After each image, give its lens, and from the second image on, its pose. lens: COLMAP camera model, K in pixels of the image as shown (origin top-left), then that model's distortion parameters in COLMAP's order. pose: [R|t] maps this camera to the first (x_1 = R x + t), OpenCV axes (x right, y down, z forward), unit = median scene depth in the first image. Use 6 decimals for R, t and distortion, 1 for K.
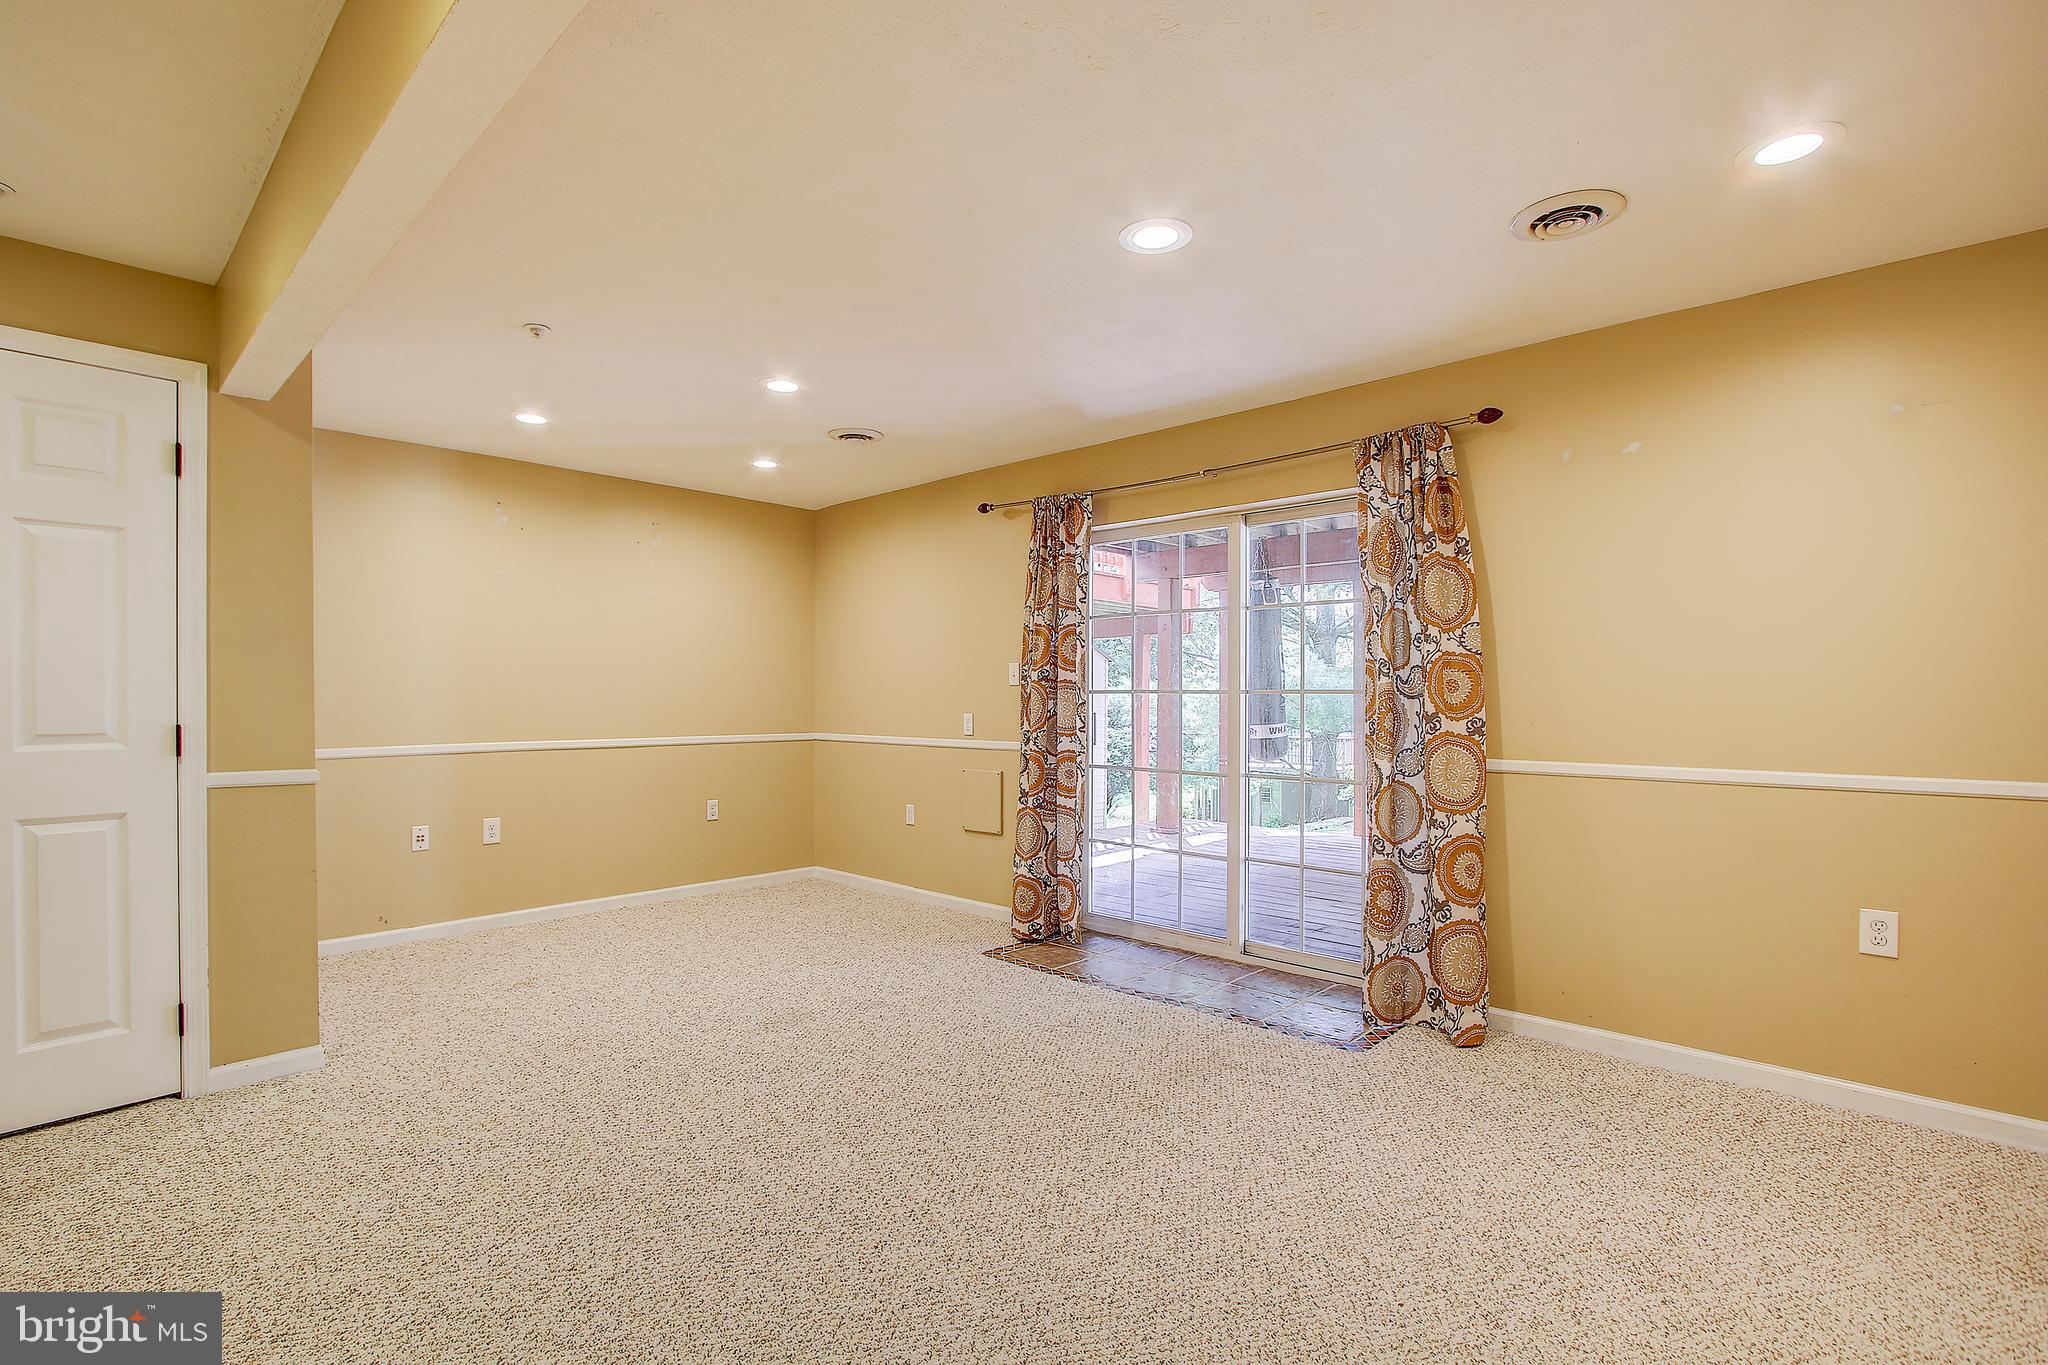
lens RADIAL K [[939.0, 0, 1091.4], [0, 939.0, 691.6], [0, 0, 1]] dist [-0.015340, 0.001659]
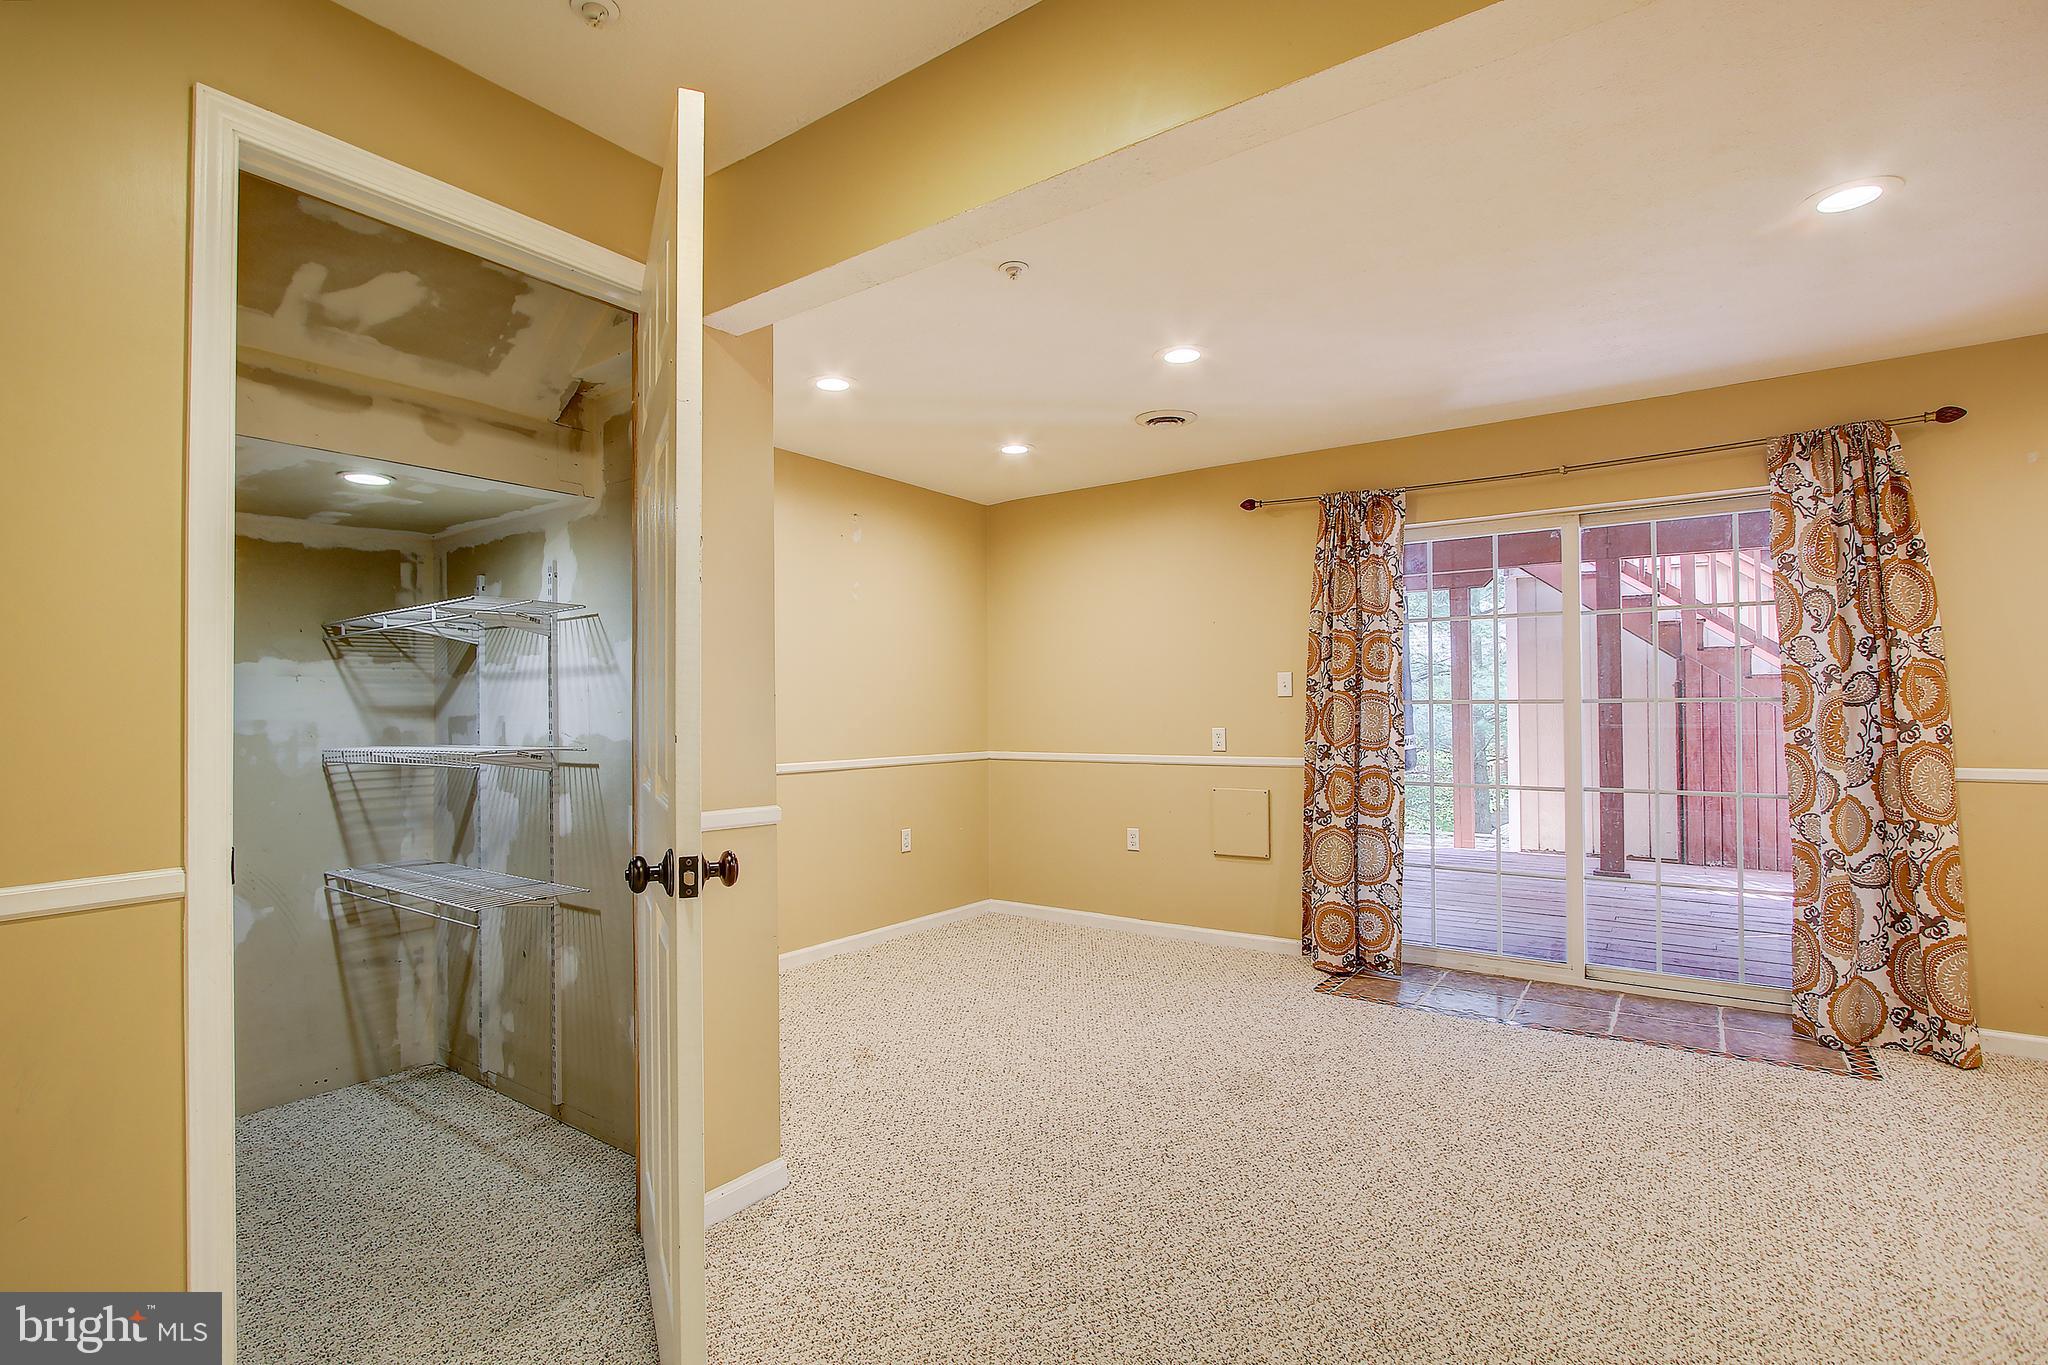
lens RADIAL K [[939.0, 0, 1023.4], [0, 939.0, 693.0], [0, 0, 1]] dist [-0.015340, 0.001659]
pose [[0.992250, -0.005921, 0.124117, -0.530050], [0.007609, 0.999885, -0.013134, 0.000057], [-0.124025, 0.013977, 0.992181, 0.136482]]
